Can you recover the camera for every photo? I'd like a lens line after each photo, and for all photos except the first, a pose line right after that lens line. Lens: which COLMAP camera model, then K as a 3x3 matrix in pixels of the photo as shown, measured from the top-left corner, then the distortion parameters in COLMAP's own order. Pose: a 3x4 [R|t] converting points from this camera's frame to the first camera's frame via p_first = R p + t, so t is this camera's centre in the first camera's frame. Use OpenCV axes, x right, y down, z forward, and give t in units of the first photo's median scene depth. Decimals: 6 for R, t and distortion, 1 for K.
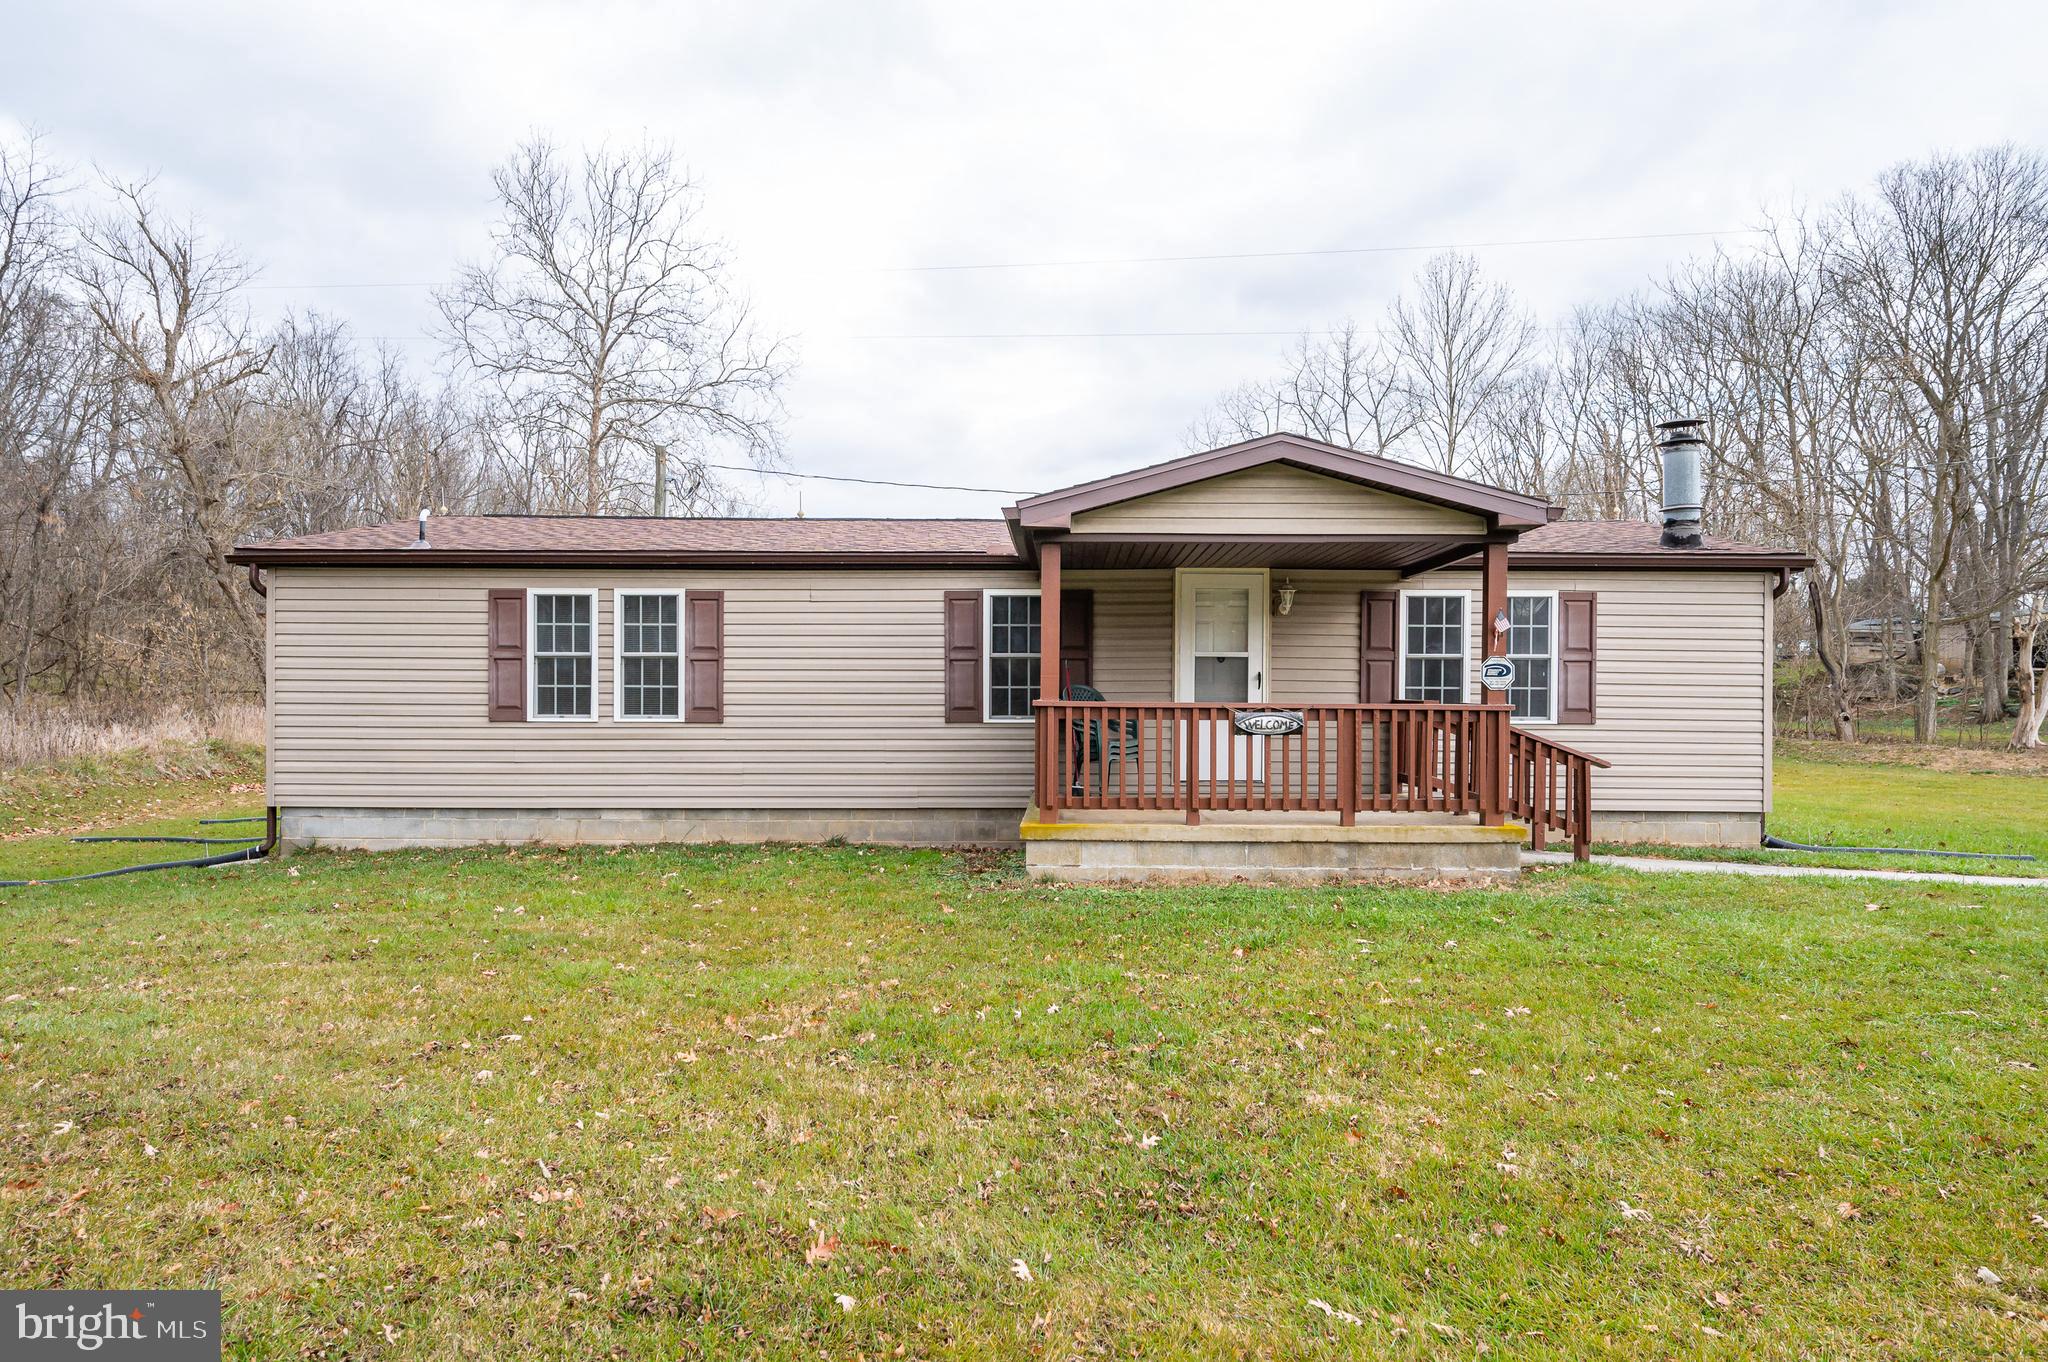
lens RADIAL K [[1141.2, 0, 1014.4], [0, 1141.2, 700.8], [0, 0, 1]] dist [-0.003947, 0.000399]
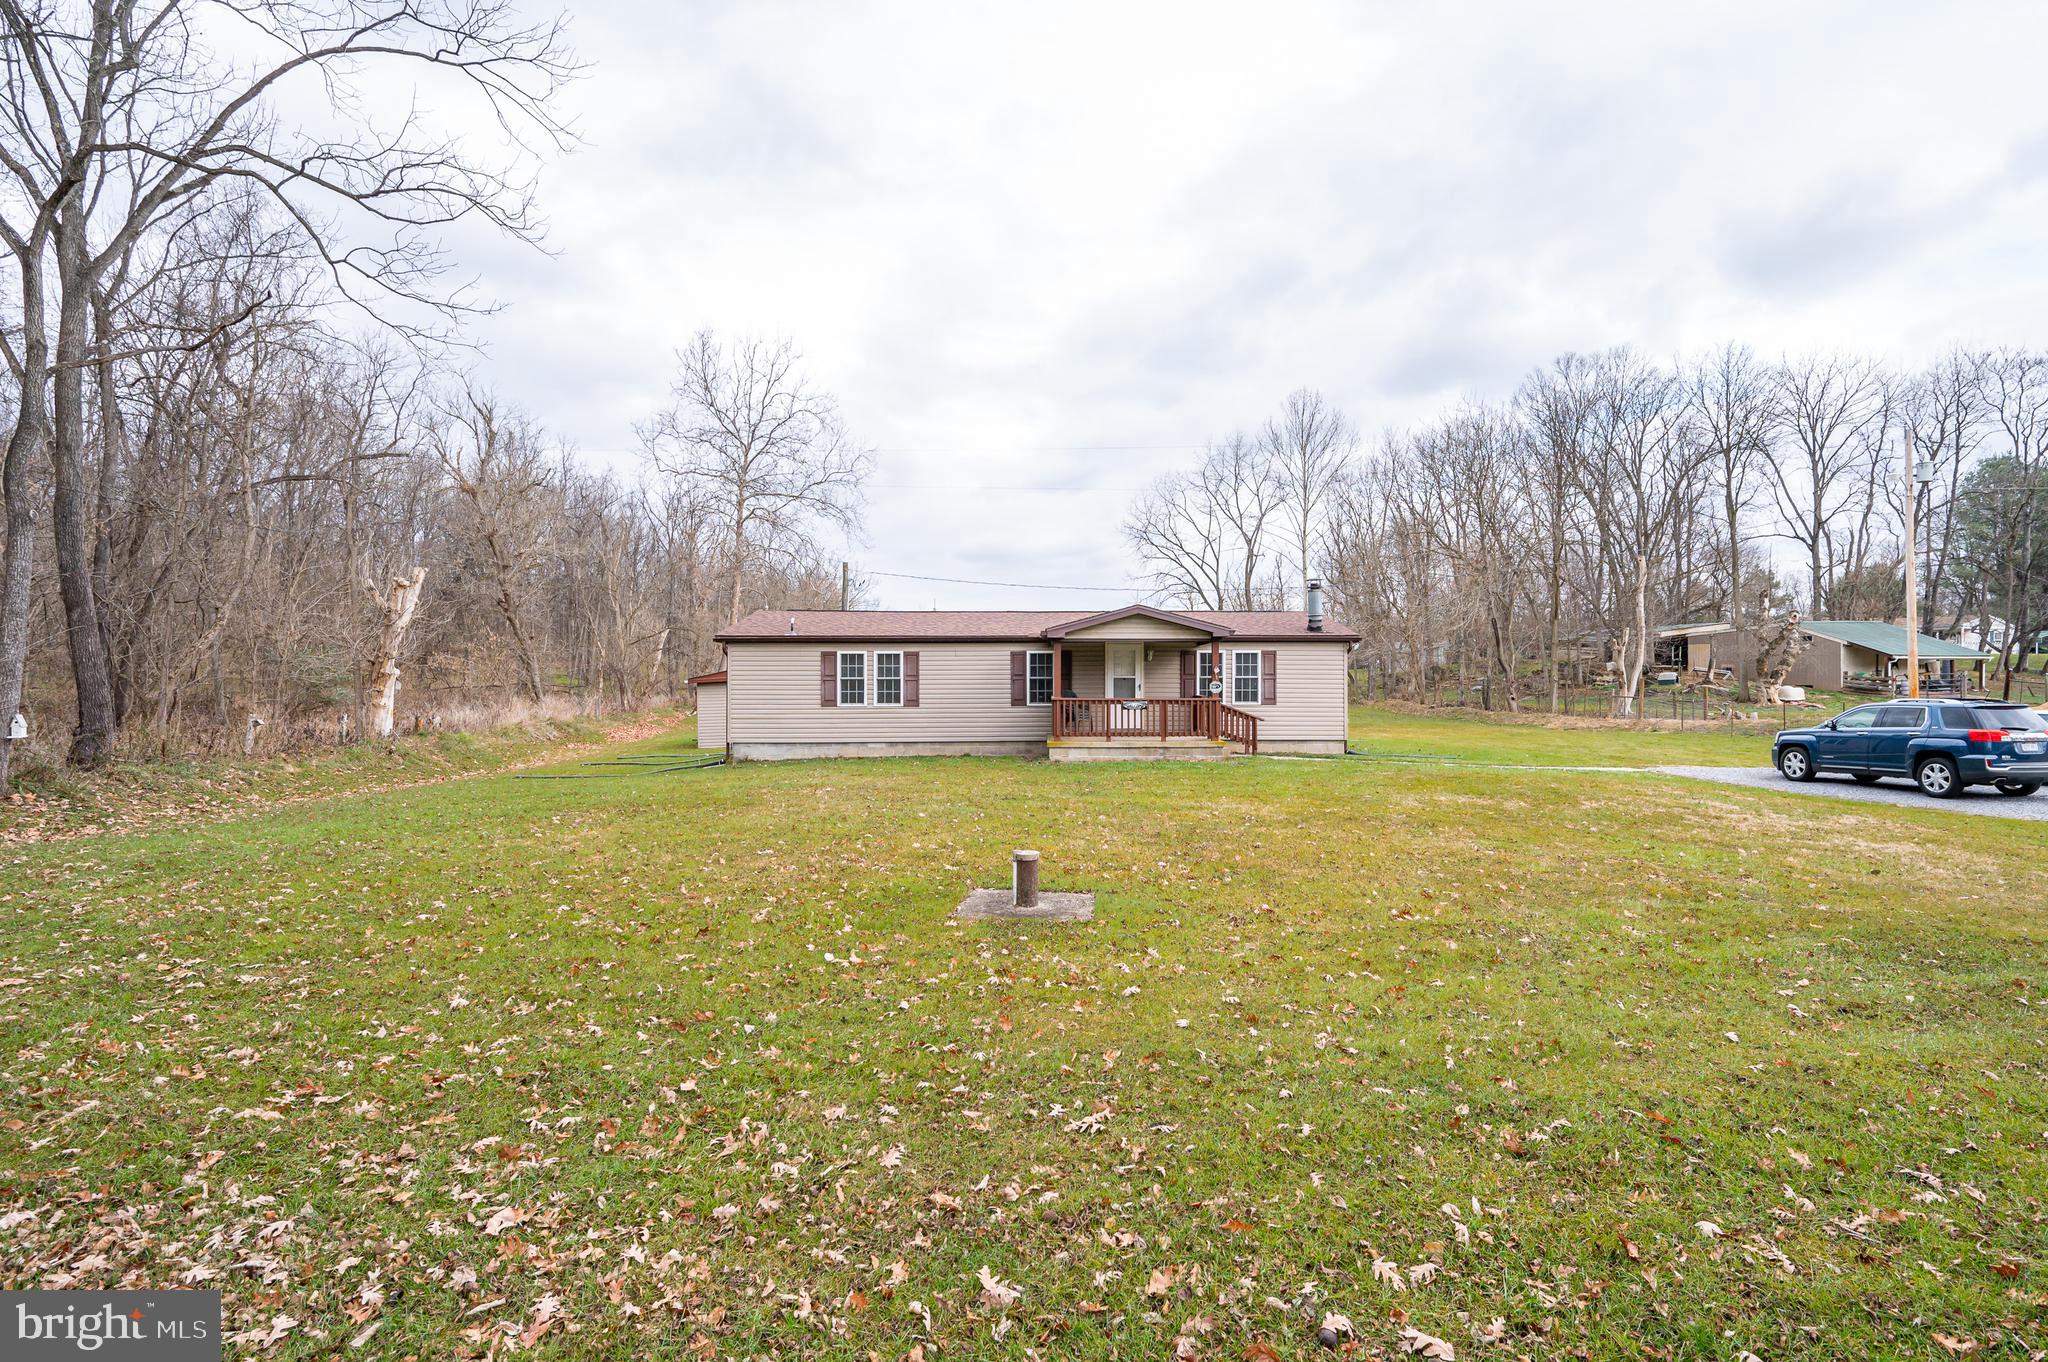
lens RADIAL K [[900.8, 0, 1035.1], [0, 900.8, 678.0], [0, 0, 1]] dist [0.006090, 0.000215]
pose [[0.999392, -0.005486, 0.034421, -0.075519], [0.005792, 0.999944, -0.008812, -0.022593], [-0.034371, 0.009006, 0.999369, -0.913446]]
